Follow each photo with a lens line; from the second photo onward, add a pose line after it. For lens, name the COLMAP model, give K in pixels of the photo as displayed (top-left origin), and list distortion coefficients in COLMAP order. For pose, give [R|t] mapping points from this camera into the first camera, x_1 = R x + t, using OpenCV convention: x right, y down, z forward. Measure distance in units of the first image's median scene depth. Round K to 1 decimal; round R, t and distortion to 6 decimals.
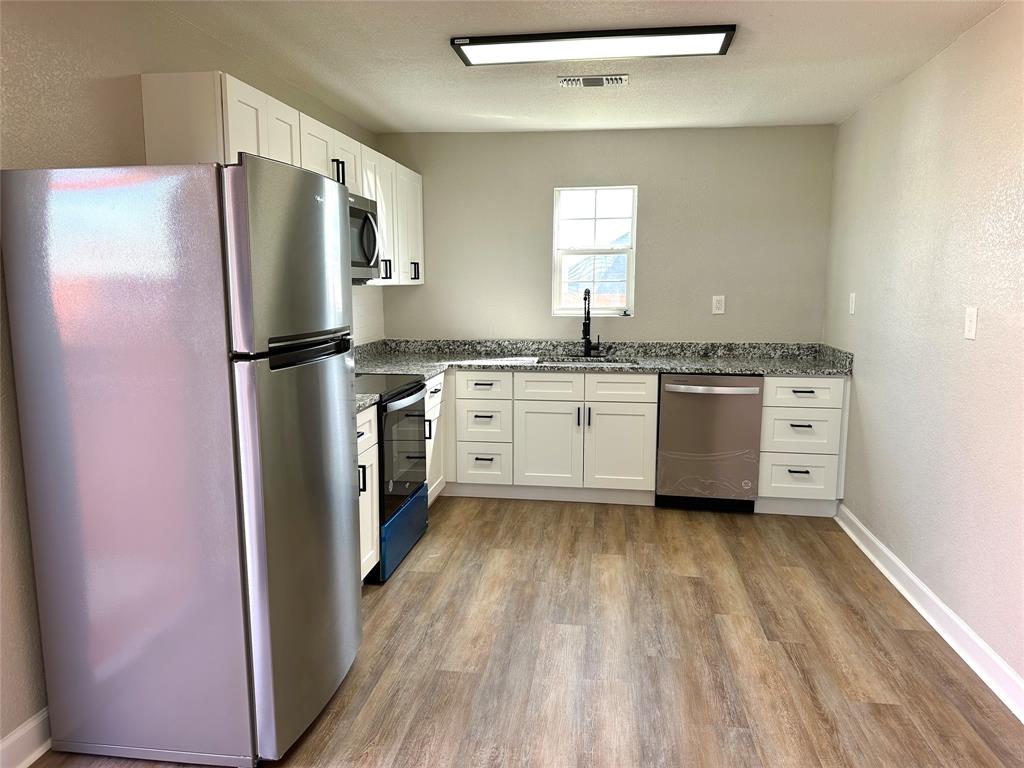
lens RADIAL K [[709.2, 0, 516.1], [0, 709.2, 383.3], [0, 0, 1]] dist [0.201879, -0.402139]
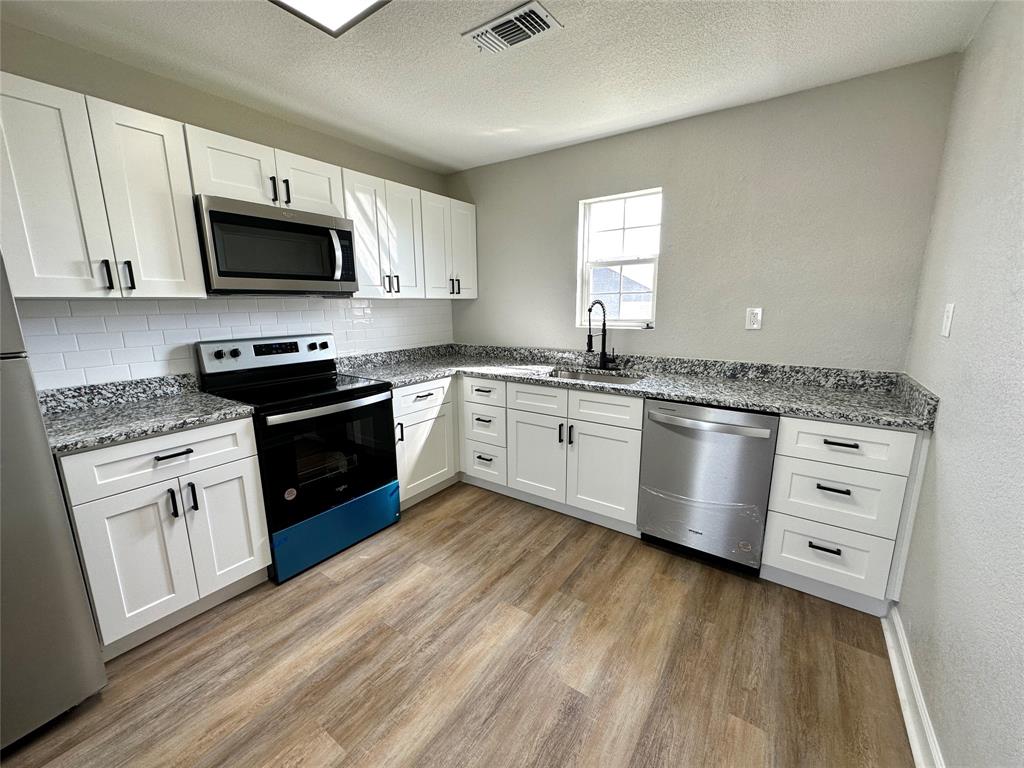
lens RADIAL K [[407.8, 0, 512.6], [0, 407.8, 383.7], [0, 0, 1]] dist [-0.001721, 0.000312]
pose [[0.891269, 0.079705, -0.446415, 0.269463], [-0.054825, 0.996150, 0.068400, -0.053971], [0.450148, -0.036488, 0.892208, 0.477622]]
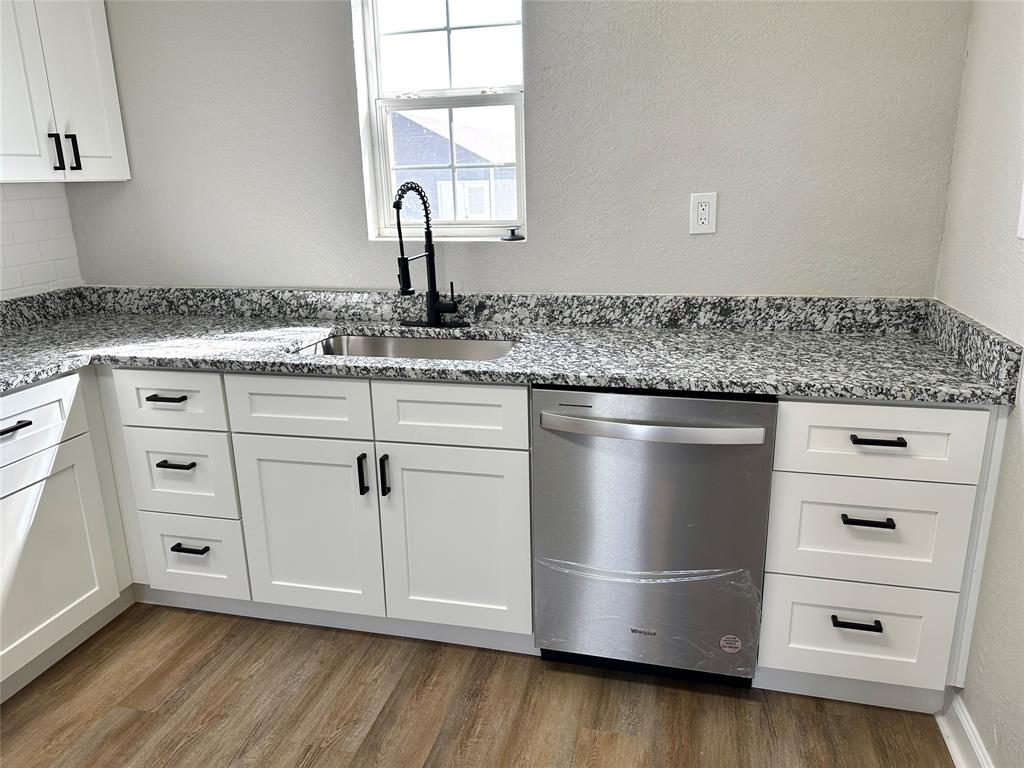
lens RADIAL K [[717.8, 0, 517.6], [0, 717.8, 378.7], [0, 0, 1]] dist [0.092475, -0.126503]
pose [[0.994312, 0.004937, -0.106392, 0.232218], [0.008675, 0.991853, 0.127095, -0.069965], [0.106153, -0.127295, 0.986168, 0.565685]]
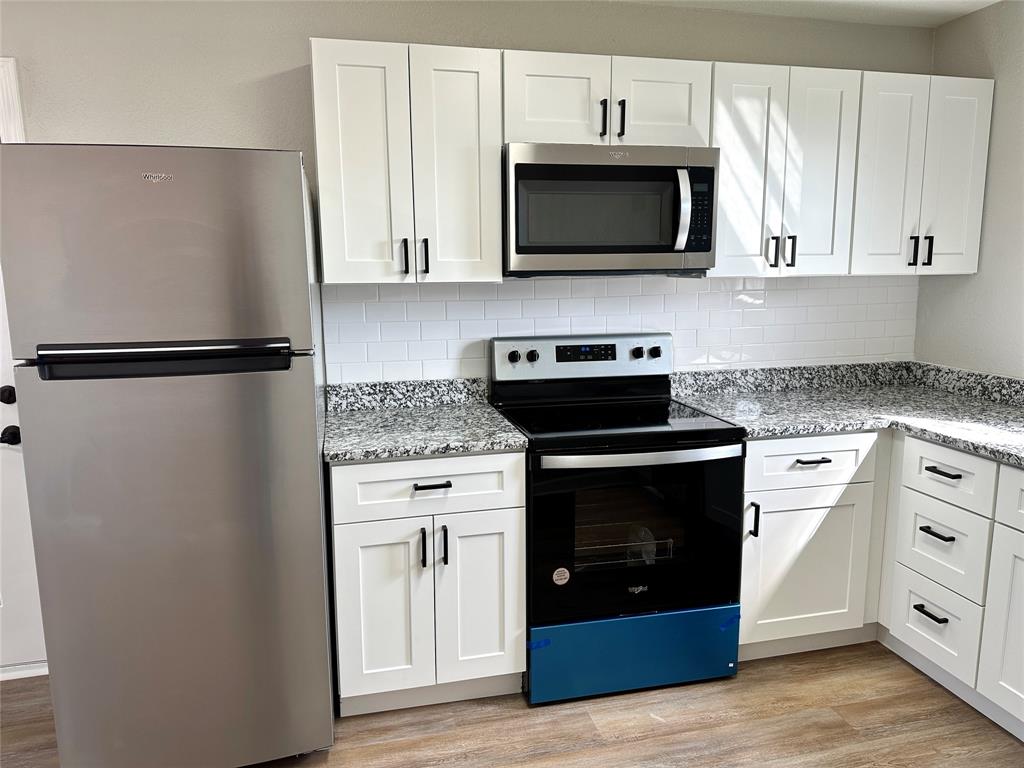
lens RADIAL K [[717.8, 0, 517.6], [0, 717.8, 378.7], [0, 0, 1]] dist [0.092475, -0.126503]
pose [[0.373318, 0.142734, -0.916657, 0.311749], [-0.124467, 0.986866, 0.102976, -0.081304], [0.919316, 0.075650, 0.386180, 0.518626]]
